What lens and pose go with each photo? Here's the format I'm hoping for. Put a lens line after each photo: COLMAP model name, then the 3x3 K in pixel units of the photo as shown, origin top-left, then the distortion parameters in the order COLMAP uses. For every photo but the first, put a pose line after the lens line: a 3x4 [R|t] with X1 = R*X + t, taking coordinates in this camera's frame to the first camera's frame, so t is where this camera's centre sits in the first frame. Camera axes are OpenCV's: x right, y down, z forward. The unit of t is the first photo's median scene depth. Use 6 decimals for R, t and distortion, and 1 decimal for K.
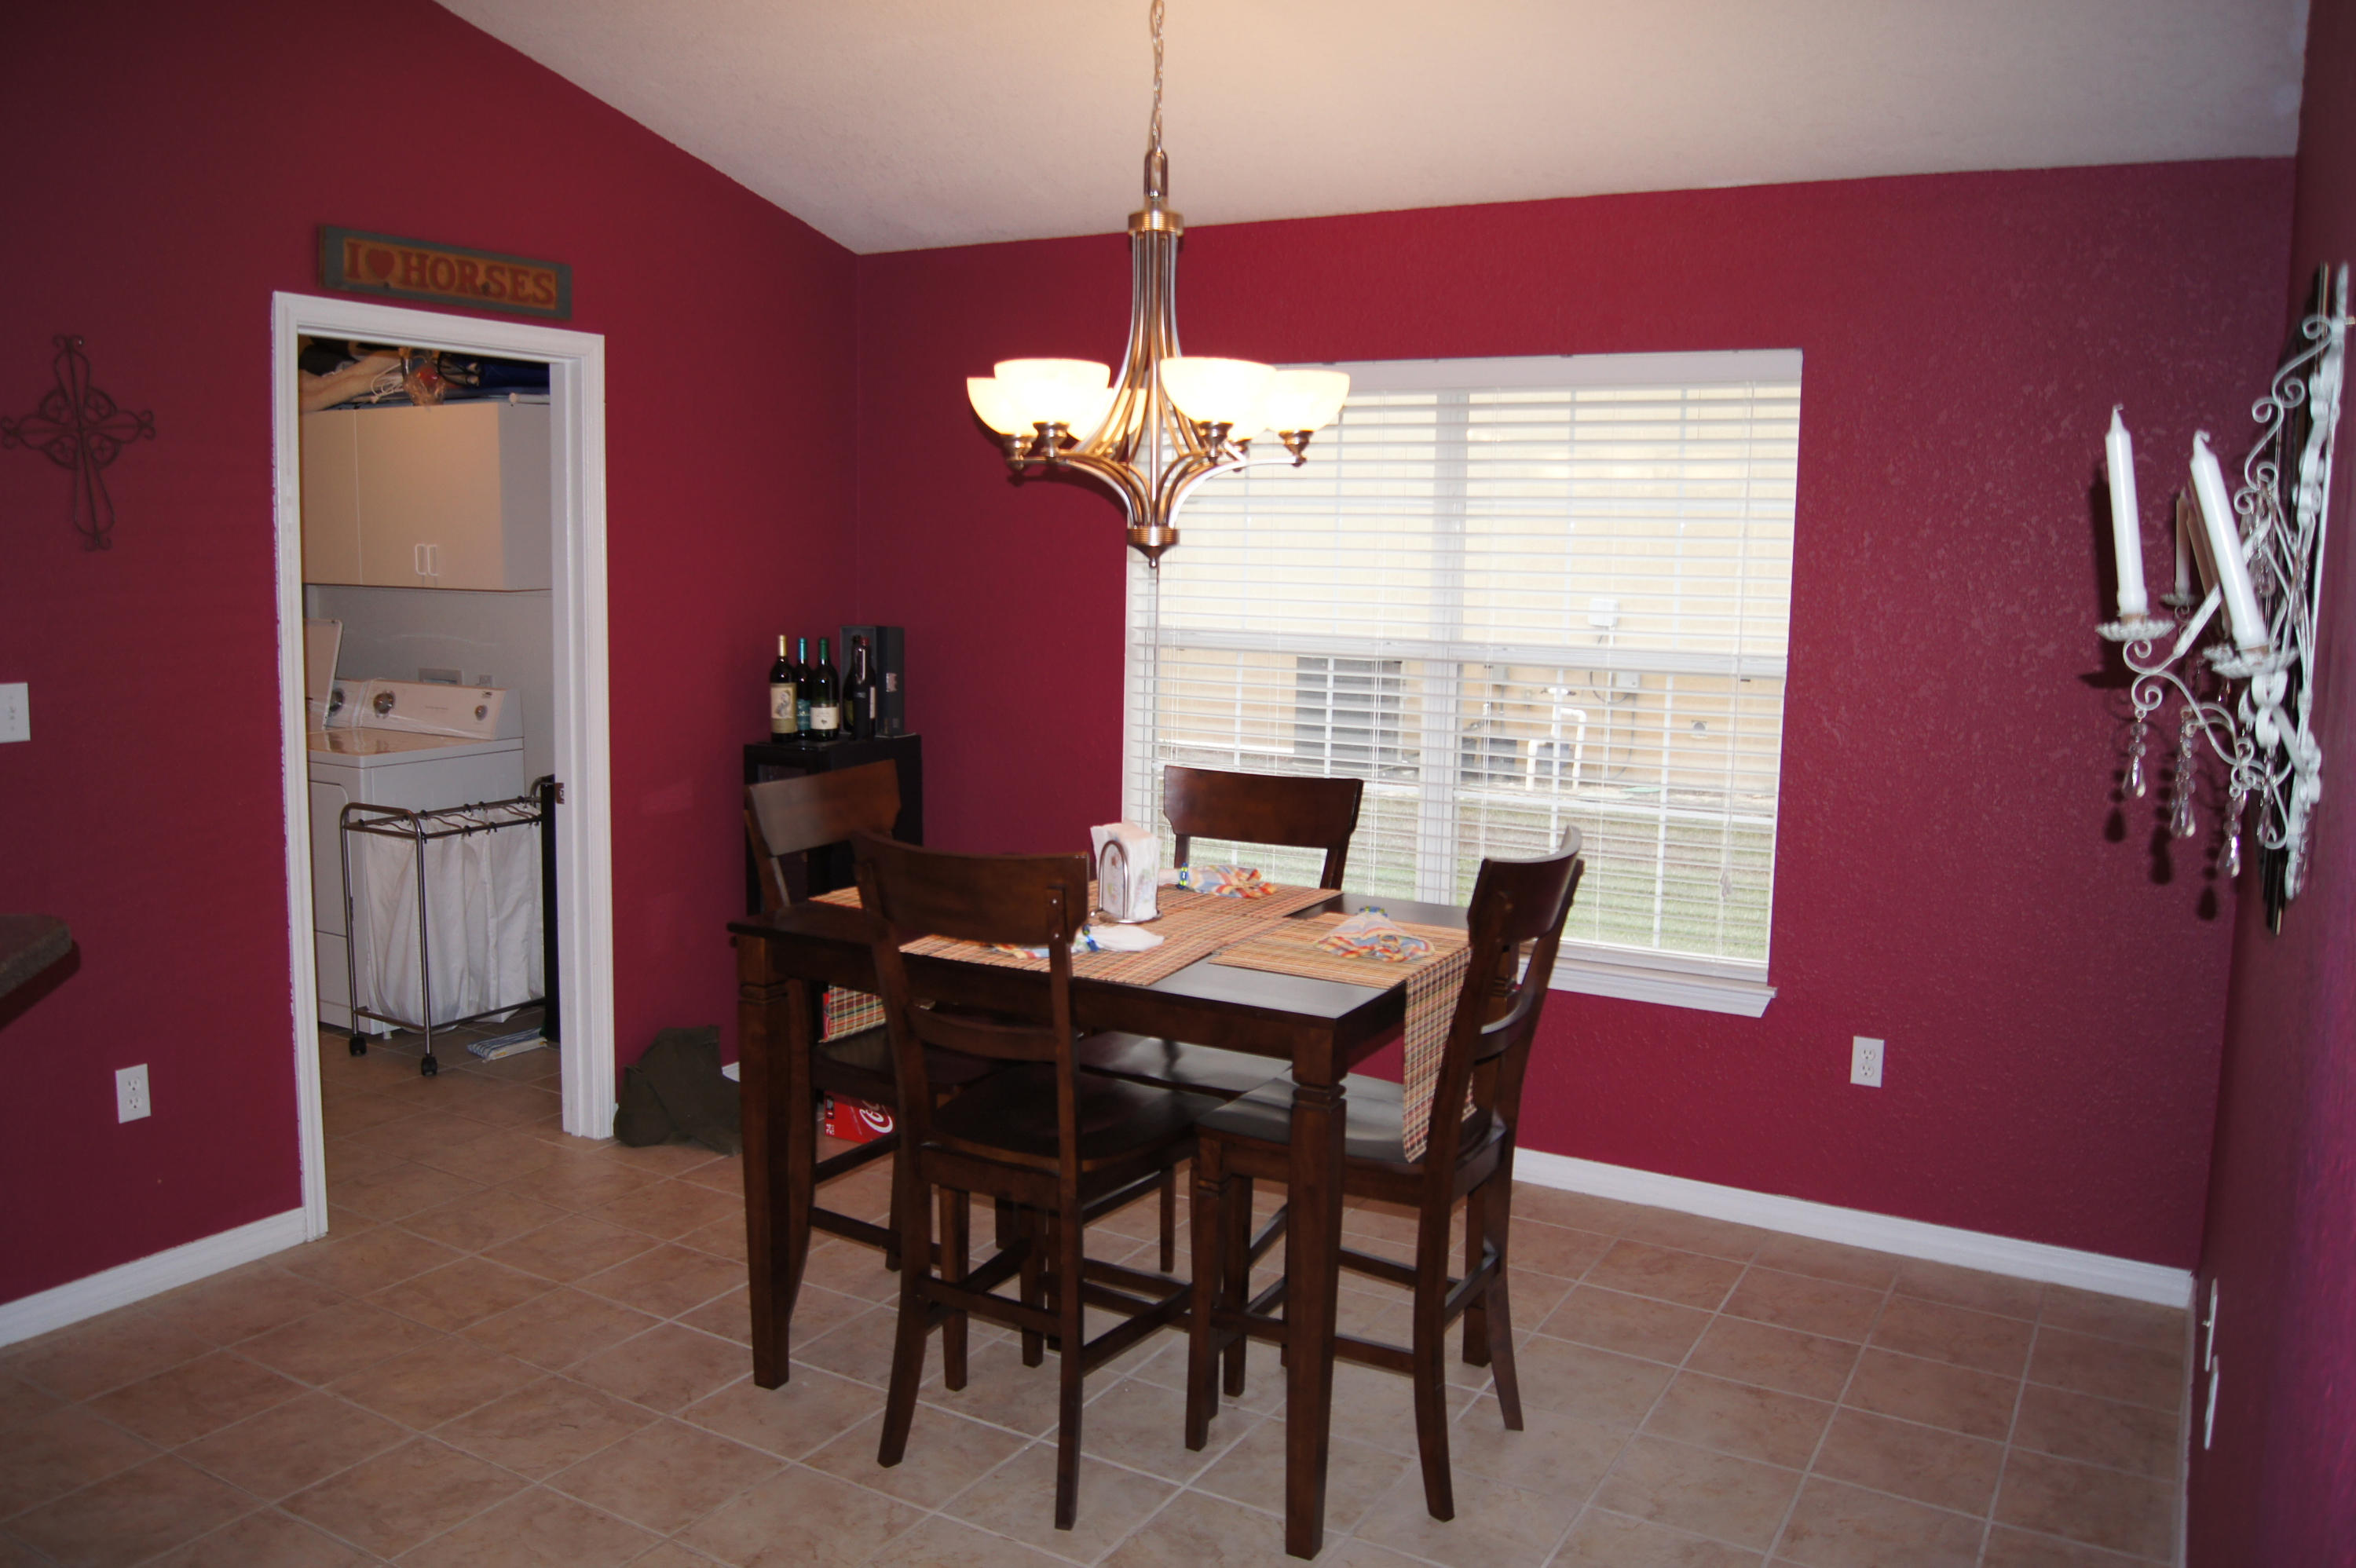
lens RADIAL K [[1796.6, 0, 1179.5], [0, 1796.6, 781.5], [0, 0, 1]] dist [-0.080533, 0.007439]
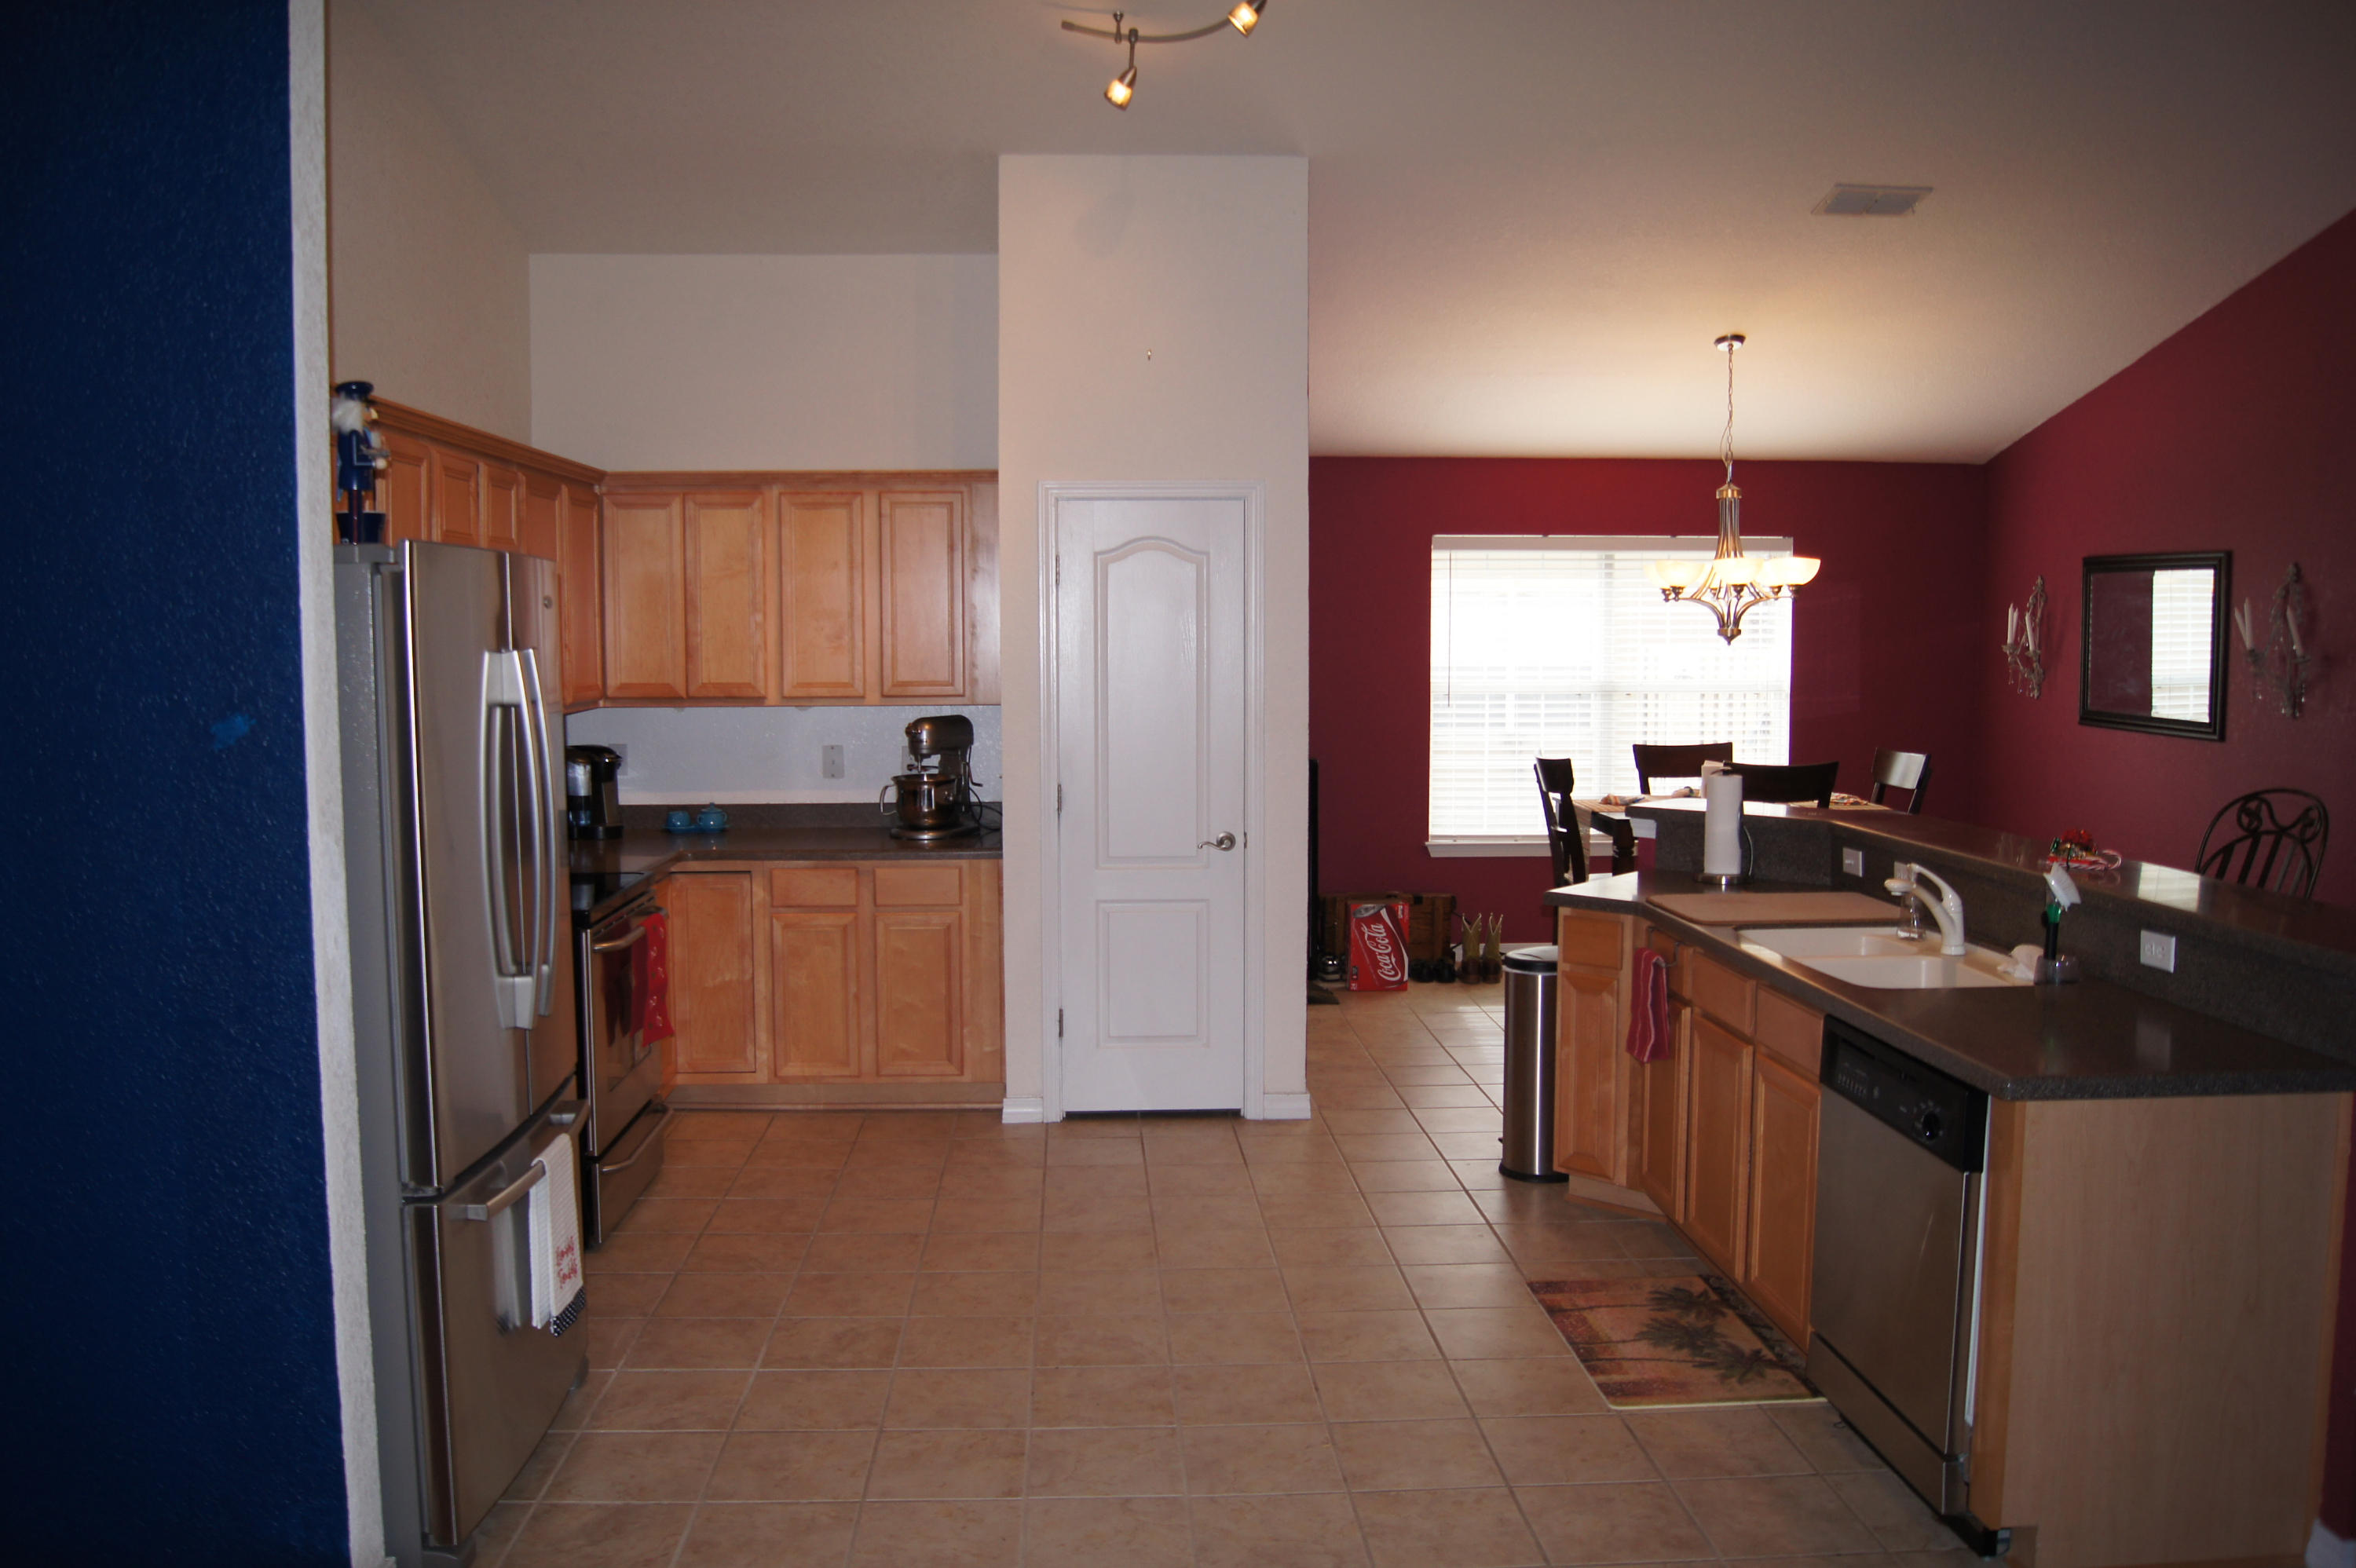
lens RADIAL K [[1796.6, 0, 1173.5], [0, 1796.6, 782.5], [0, 0, 1]] dist [-0.080533, 0.007439]
pose [[0.828969, -0.066853, 0.555284, -1.559288], [0.092715, 0.995520, -0.018557, 0.024541], [-0.551556, 0.066867, 0.831454, -0.381910]]
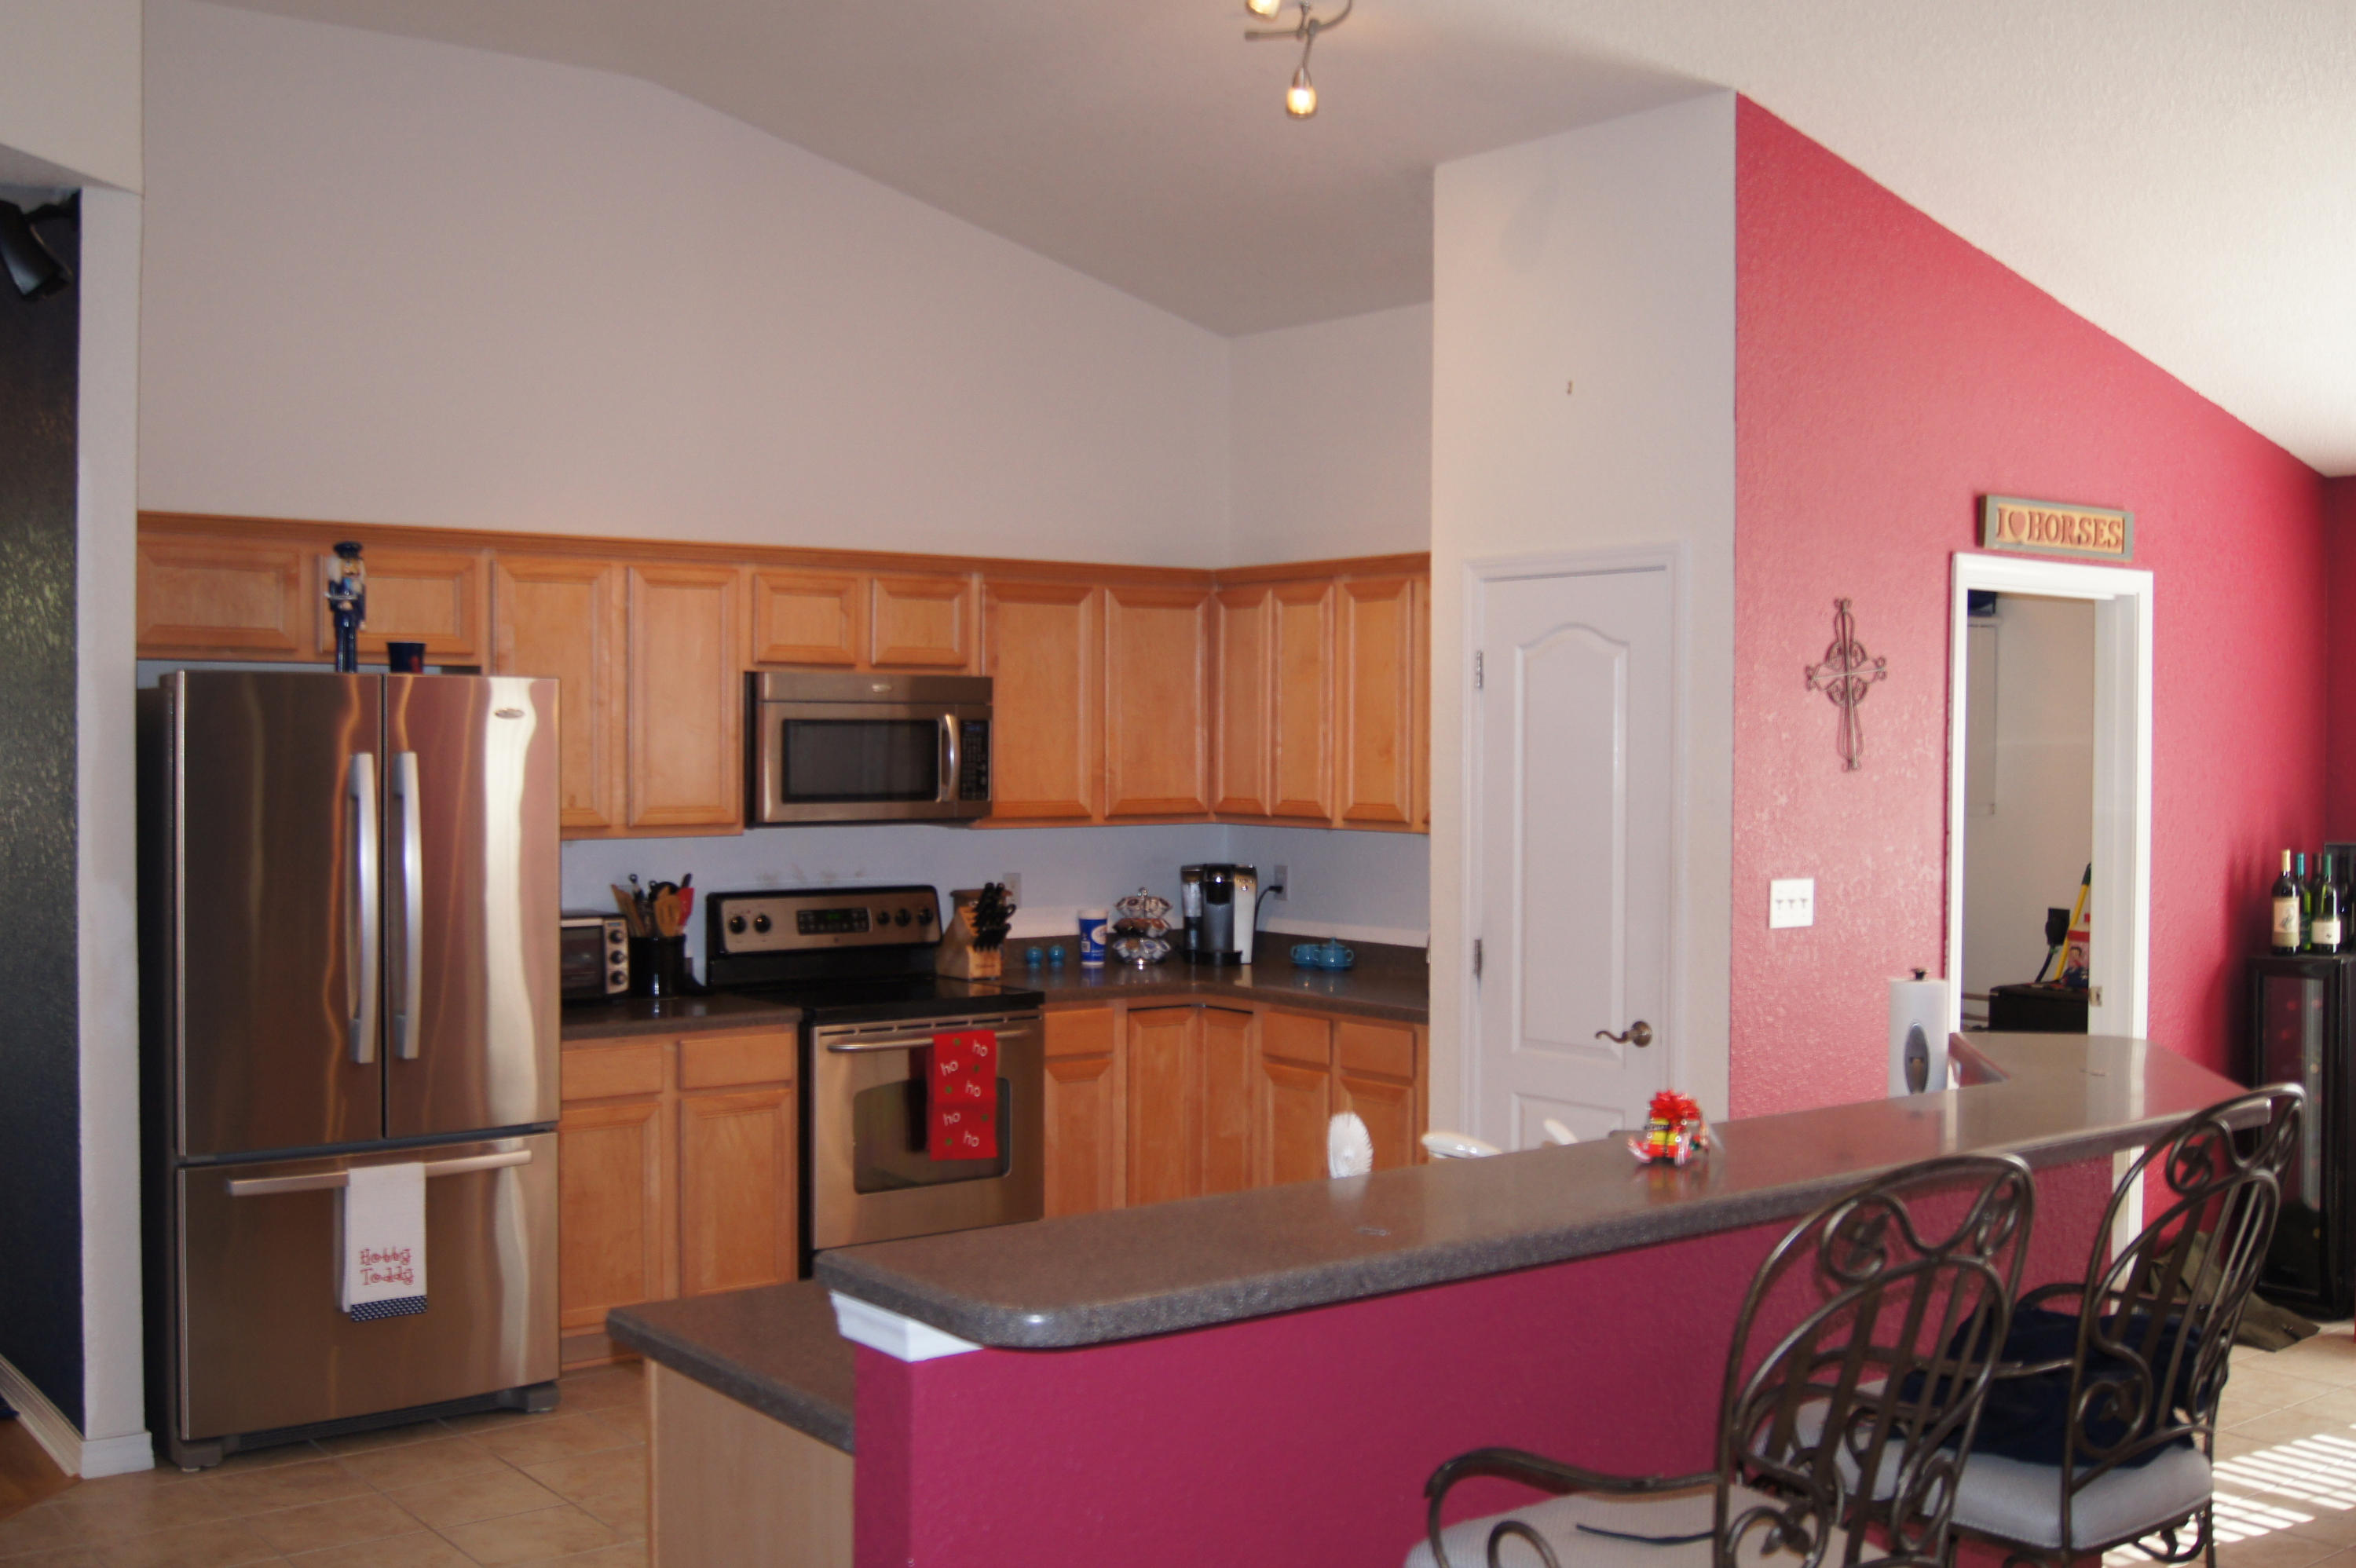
lens RADIAL K [[2376.6, 0, 1193.5], [0, 2376.6, 777.4], [0, 0, 1]] dist [-0.052907, 0.000000]
pose [[0.927330, -0.008198, -0.374154, -0.386285], [-0.036543, 0.992999, -0.112329, 0.065844], [0.372455, 0.117839, 0.920539, -0.623163]]
